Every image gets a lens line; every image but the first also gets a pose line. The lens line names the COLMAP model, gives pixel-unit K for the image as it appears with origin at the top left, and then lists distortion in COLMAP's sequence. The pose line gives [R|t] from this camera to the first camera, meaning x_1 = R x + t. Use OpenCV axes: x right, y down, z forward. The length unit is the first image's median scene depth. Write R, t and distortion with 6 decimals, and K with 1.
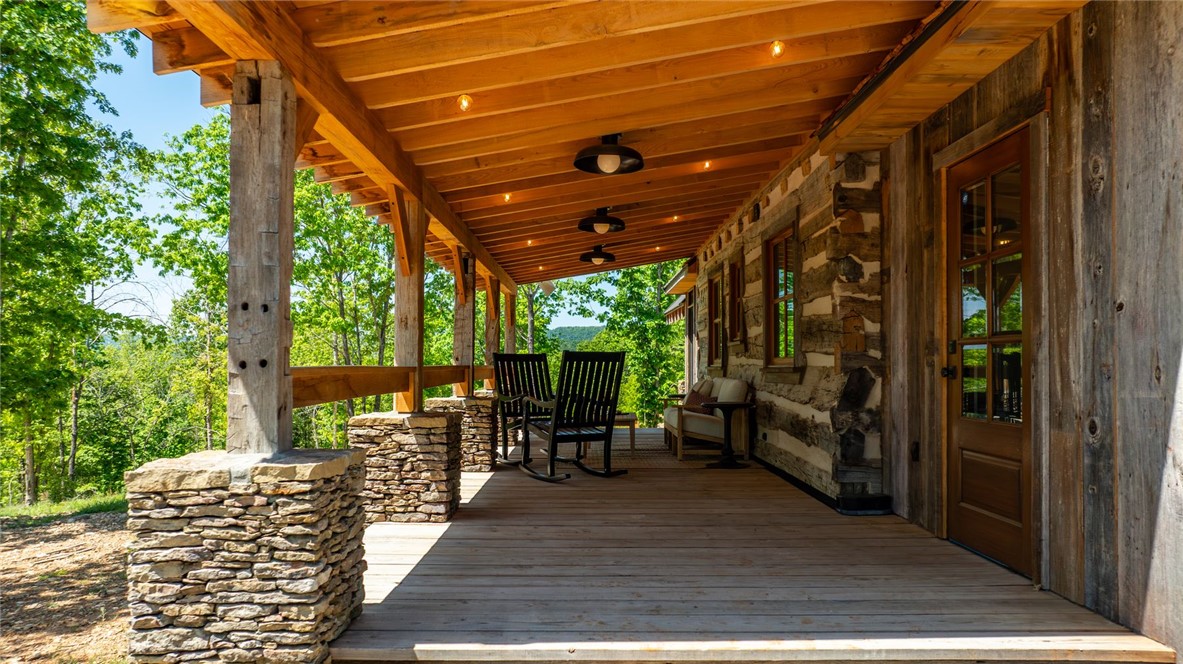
lens RADIAL K [[767.8, 0, 591.5], [0, 767.8, 332.0], [0, 0, 1]] dist [0.000065, -0.001506]
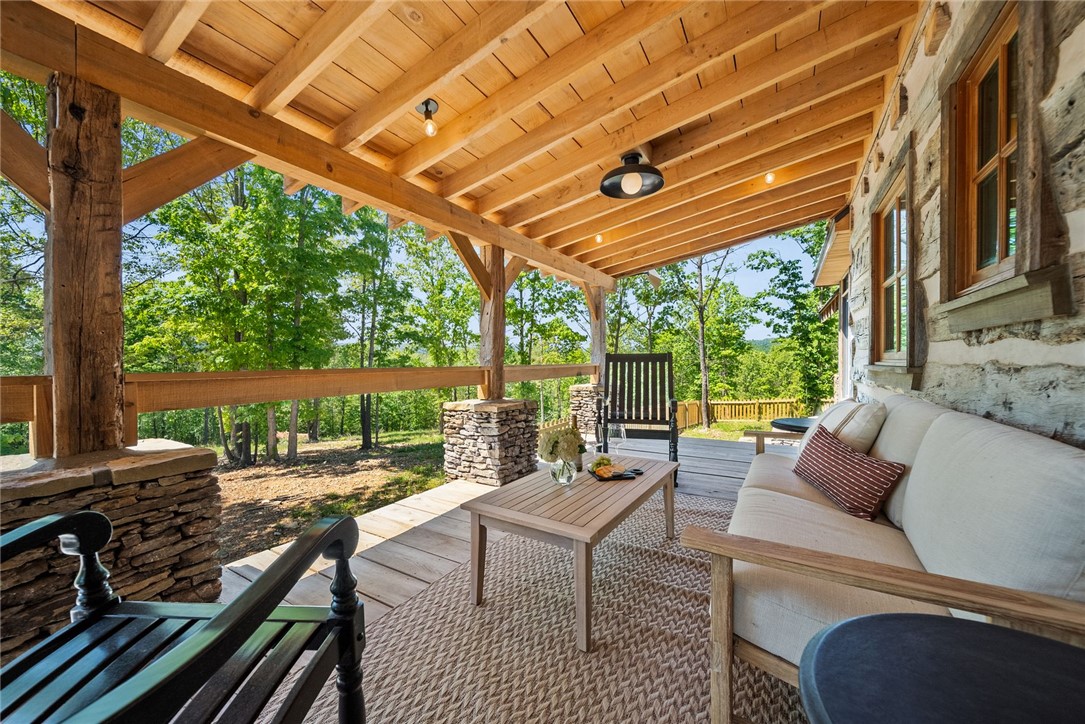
lens RADIAL K [[409.4, 0, 542.5], [0, 409.4, 362.0], [0, 0, 1]] dist [-0.000667, -0.000013]
pose [[0.865040, -0.004816, -0.501680, 0.030462], [0.028587, 0.998802, 0.039704, 0.007705], [0.500889, -0.048687, 0.864141, 0.200011]]
